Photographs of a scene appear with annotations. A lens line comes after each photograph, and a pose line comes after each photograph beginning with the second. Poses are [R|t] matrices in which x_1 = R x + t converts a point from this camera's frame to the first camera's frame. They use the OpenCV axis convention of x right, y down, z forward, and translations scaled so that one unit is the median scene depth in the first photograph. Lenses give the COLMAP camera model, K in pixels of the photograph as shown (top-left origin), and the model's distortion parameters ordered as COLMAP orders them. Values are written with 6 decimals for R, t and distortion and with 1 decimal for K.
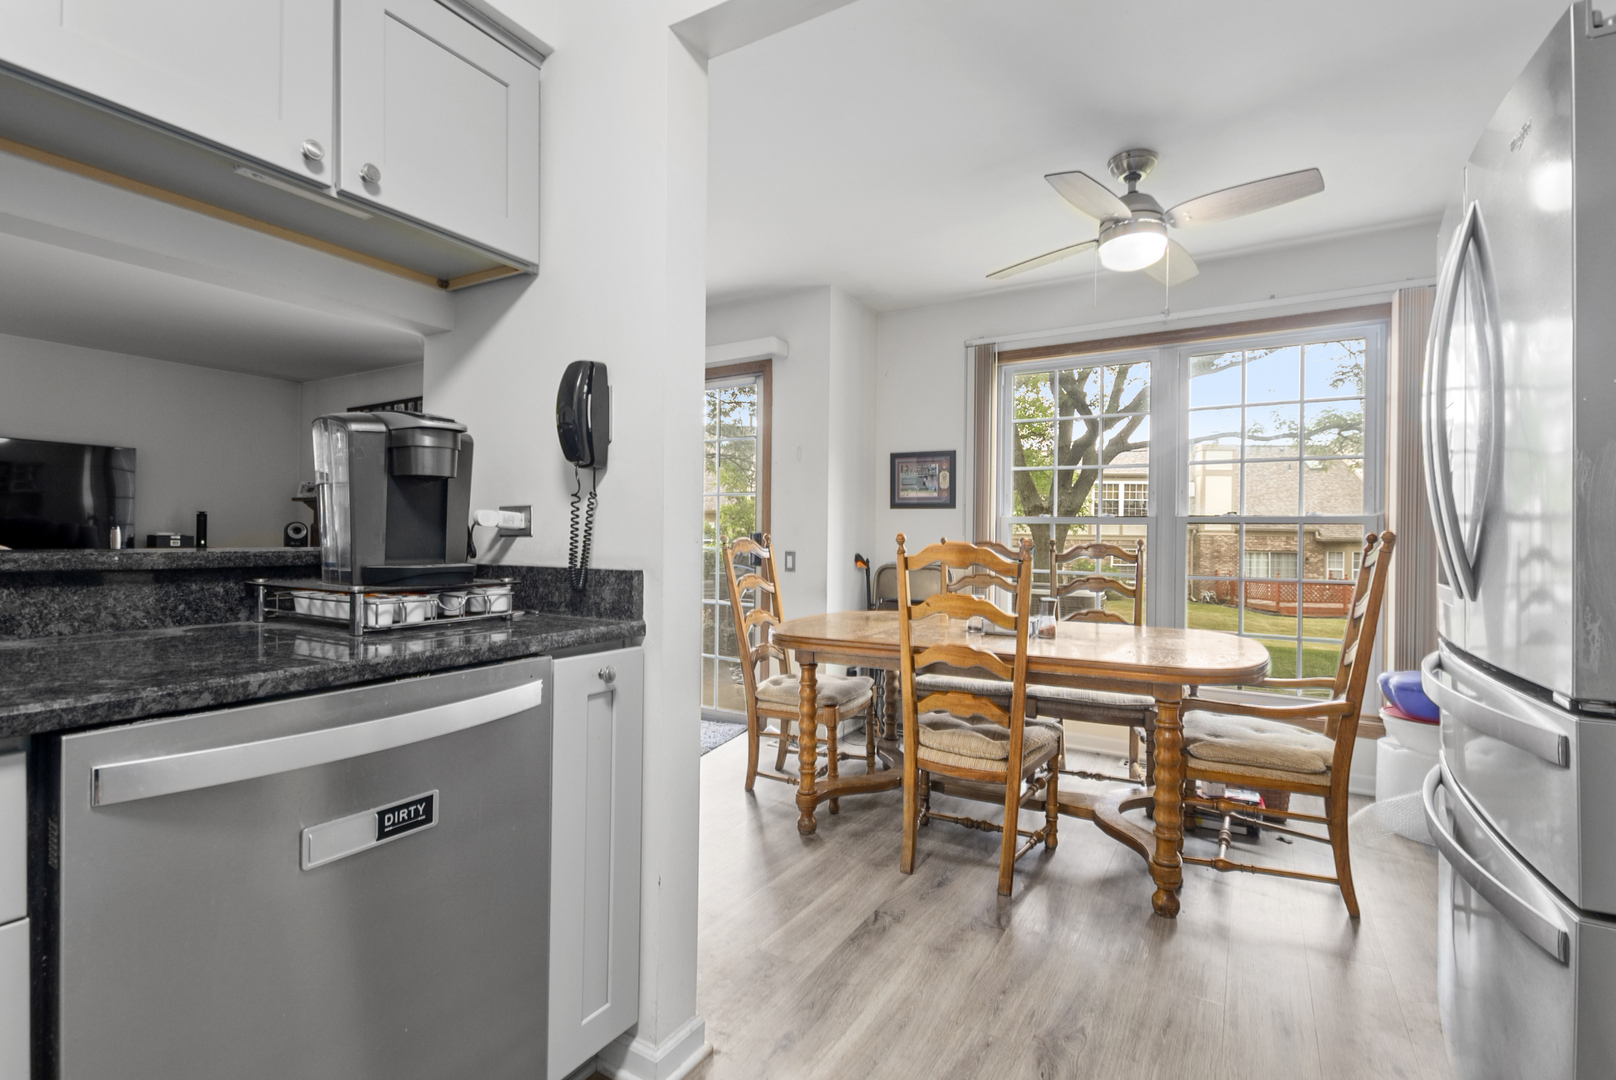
lens RADIAL K [[720.6, 0, 808.6], [0, 720.6, 539.9], [0, 0, 1]] dist [0.004445, 0.000206]
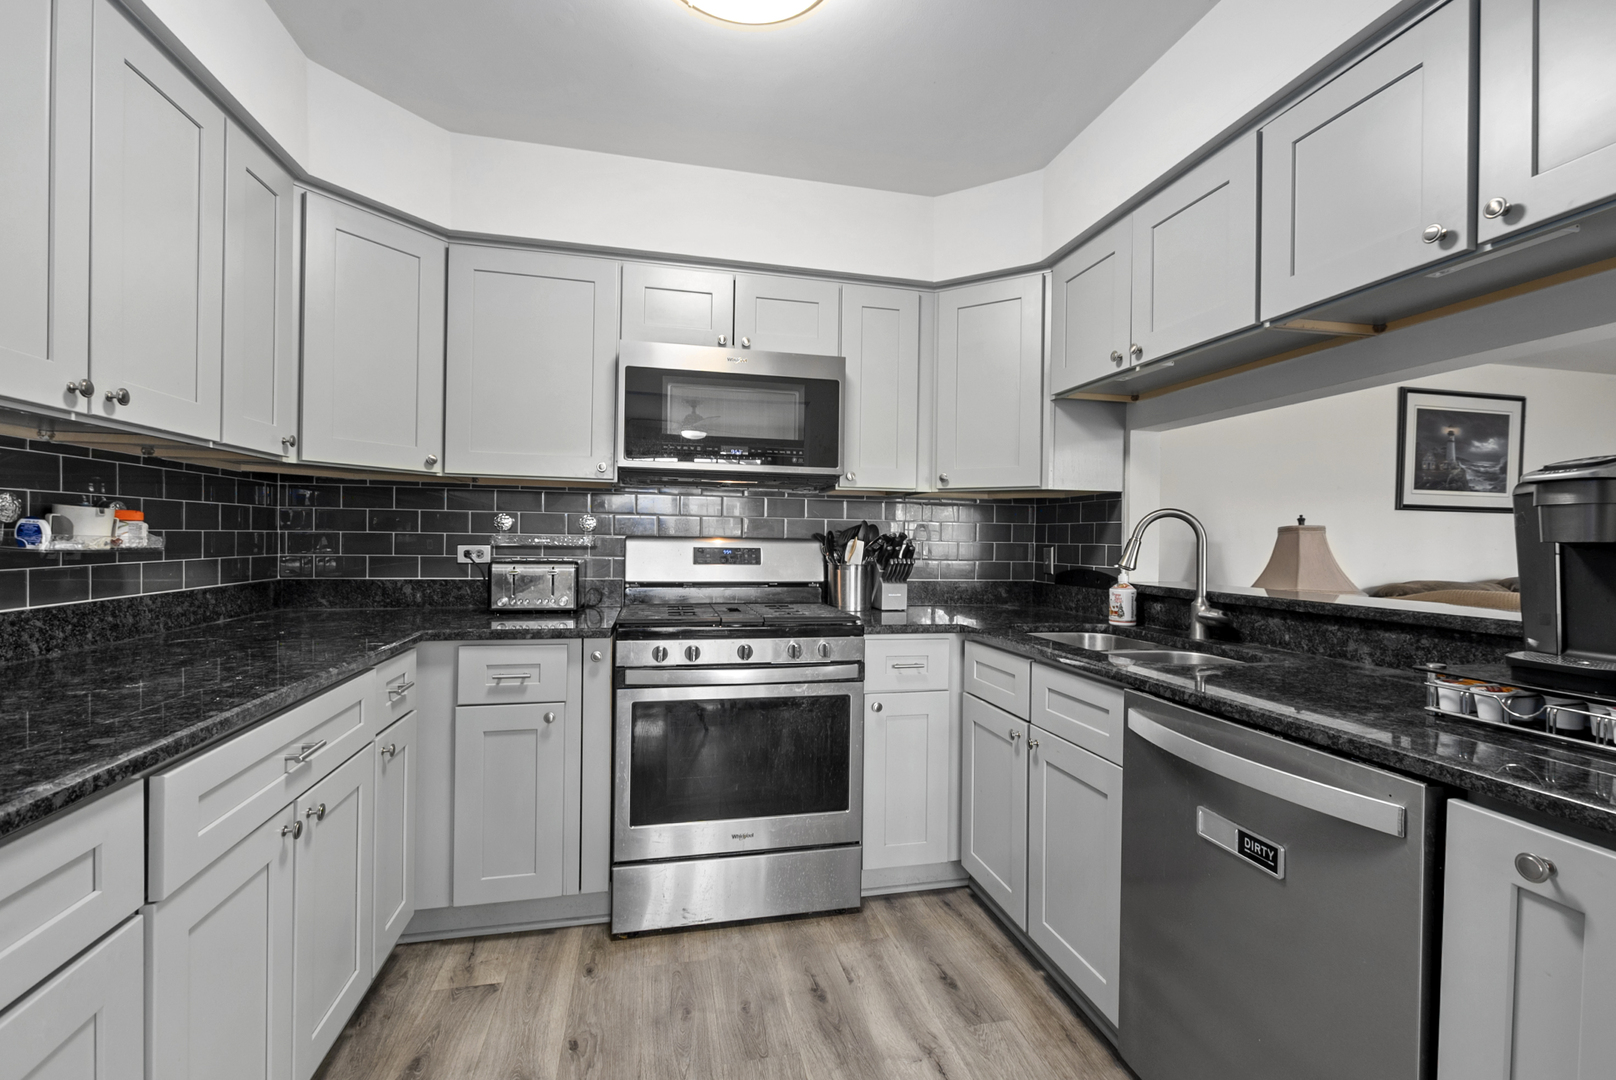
lens RADIAL K [[720.6, 0, 812.3], [0, 720.6, 541.7], [0, 0, 1]] dist [0.004445, 0.000206]
pose [[-0.719154, -0.014875, -0.694691, 0.573419], [-0.025104, 0.999674, 0.004583, -0.073892], [0.694397, 0.020736, -0.719293, 0.992943]]
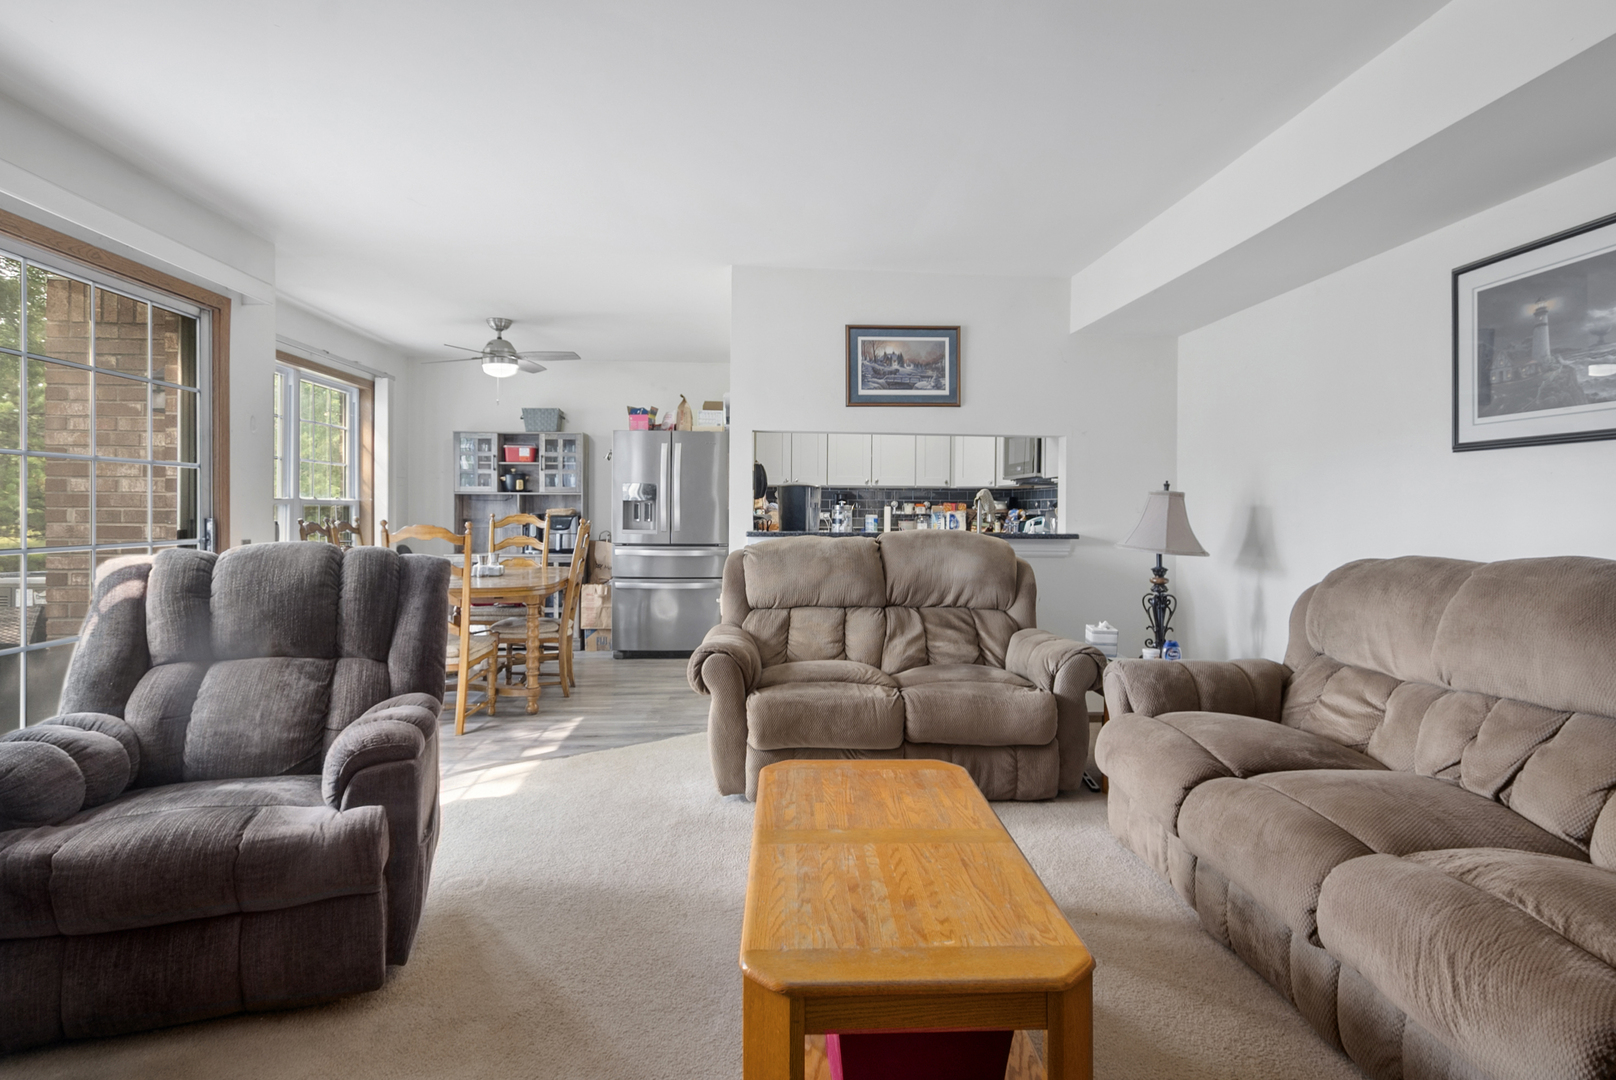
lens RADIAL K [[838.3, 0, 828.3], [0, 838.3, 517.2], [0, 0, 1]] dist [0.021251, 0.000341]
pose [[-0.574696, -0.017421, 0.818182, -3.446686], [-0.004855, 0.999828, 0.017878, -0.101773], [-0.818353, 0.006302, -0.574682, 2.944283]]
